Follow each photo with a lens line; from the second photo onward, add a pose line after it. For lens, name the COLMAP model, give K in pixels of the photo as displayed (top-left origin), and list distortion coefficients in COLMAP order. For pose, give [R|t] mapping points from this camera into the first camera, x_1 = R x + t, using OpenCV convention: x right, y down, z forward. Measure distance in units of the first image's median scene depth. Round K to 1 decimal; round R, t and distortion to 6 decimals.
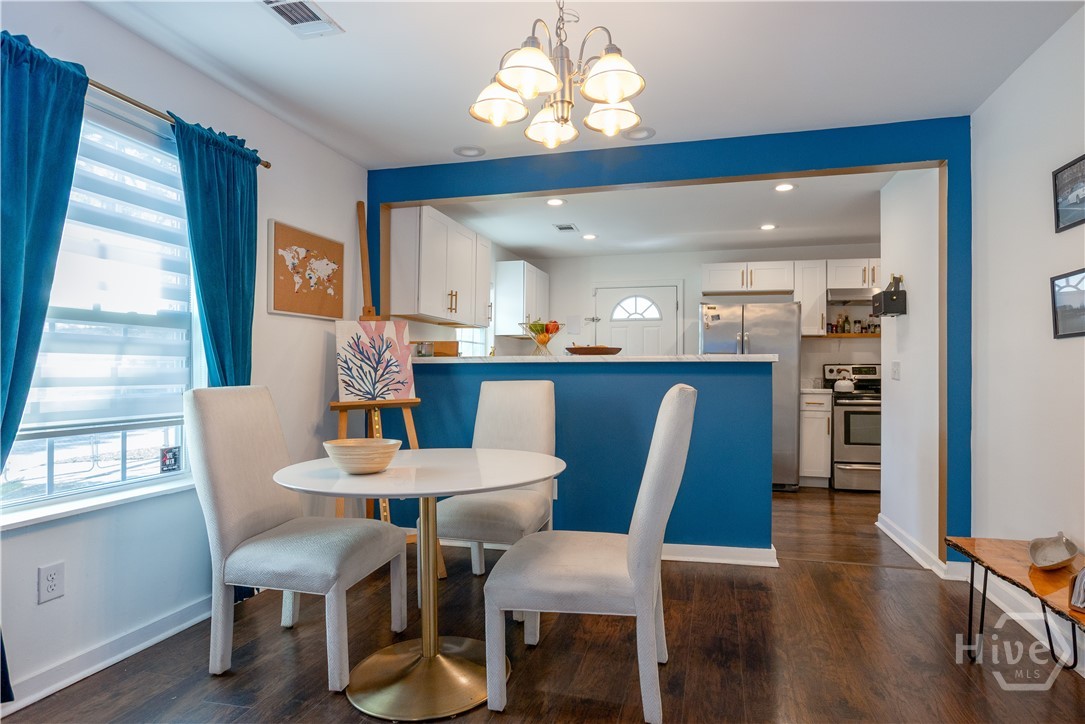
lens RADIAL K [[584.6, 0, 555.3], [0, 584.6, 366.3], [0, 0, 1]] dist [-0.032833, 0.010362]
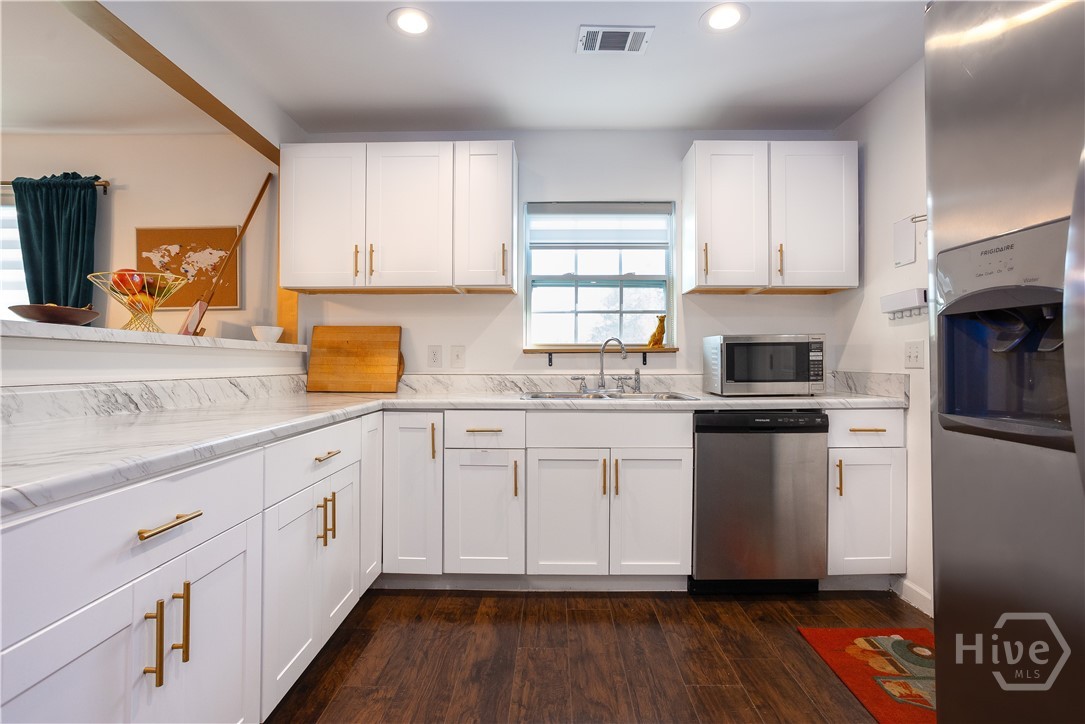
lens RADIAL K [[533.1, 0, 516.7], [0, 533.1, 364.6], [0, 0, 1]] dist [-0.030641, 0.017782]
pose [[0.258230, -0.006455, -0.966062, 0.588403], [0.008876, 0.999951, -0.004309, 0.021225], [0.966043, -0.007462, 0.258275, 1.225163]]
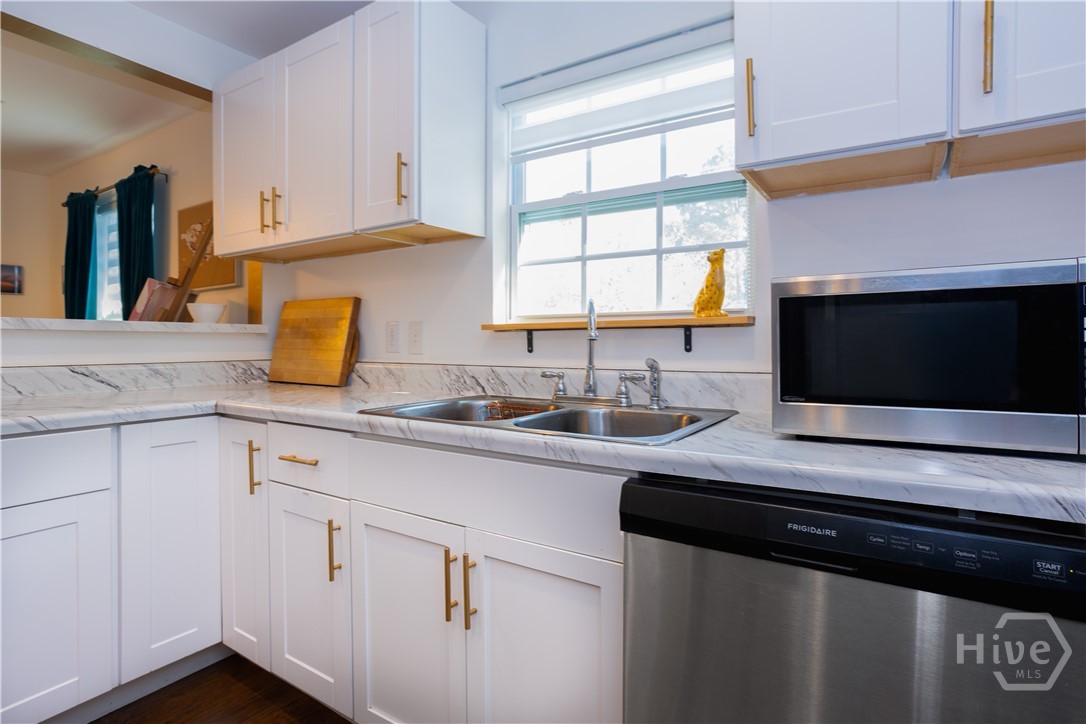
lens RADIAL K [[533.6, 0, 551.8], [0, 533.6, 349.4], [0, 0, 1]] dist [-0.030641, 0.017782]
pose [[-0.291684, 0.004777, -0.956503, 0.241101], [0.006231, 0.999976, 0.003094, 0.015845], [0.956494, -0.005057, -0.291707, 1.684617]]
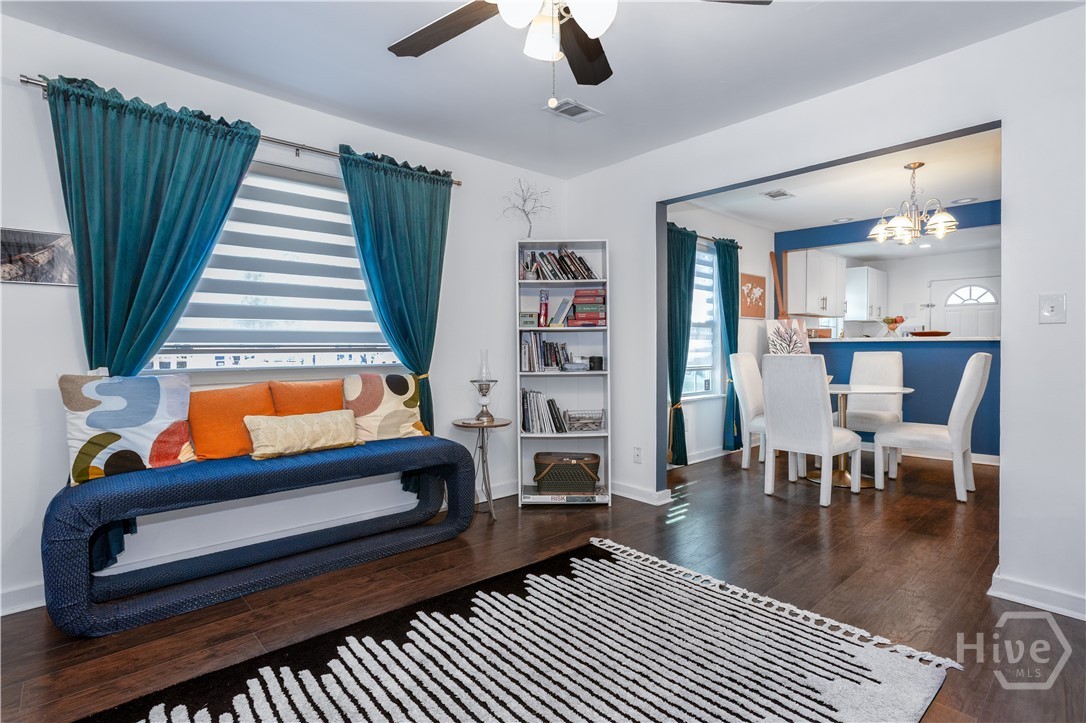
lens RADIAL K [[533.6, 0, 558.7], [0, 533.6, 356.8], [0, 0, 1]] dist [-0.030641, 0.017782]
pose [[0.854993, 0.009402, -0.518554, -0.053313], [0.004851, 0.999647, 0.026123, -0.006360], [0.518617, -0.024851, 0.854646, -0.811997]]
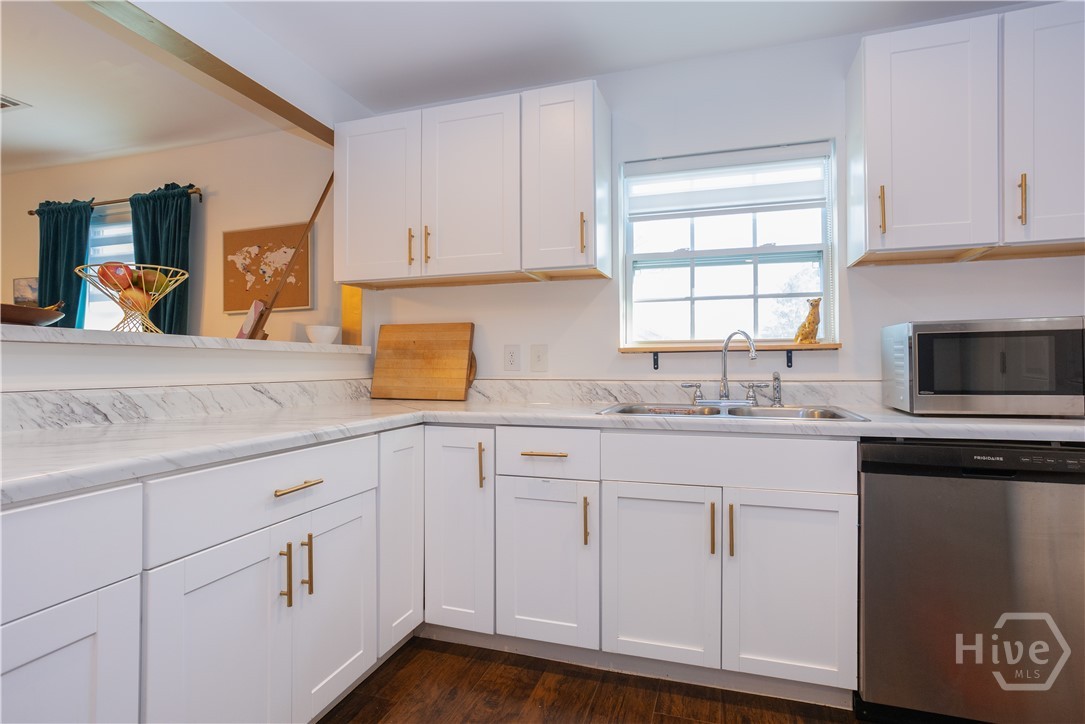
lens RADIAL K [[533.1, 0, 510.4], [0, 533.1, 362.1], [0, 0, 1]] dist [-0.030641, 0.017782]
pose [[-0.044265, -0.015725, -0.998896, 0.436264], [0.010006, 0.999819, -0.016183, 0.020305], [0.998970, -0.010712, -0.044099, 1.354632]]
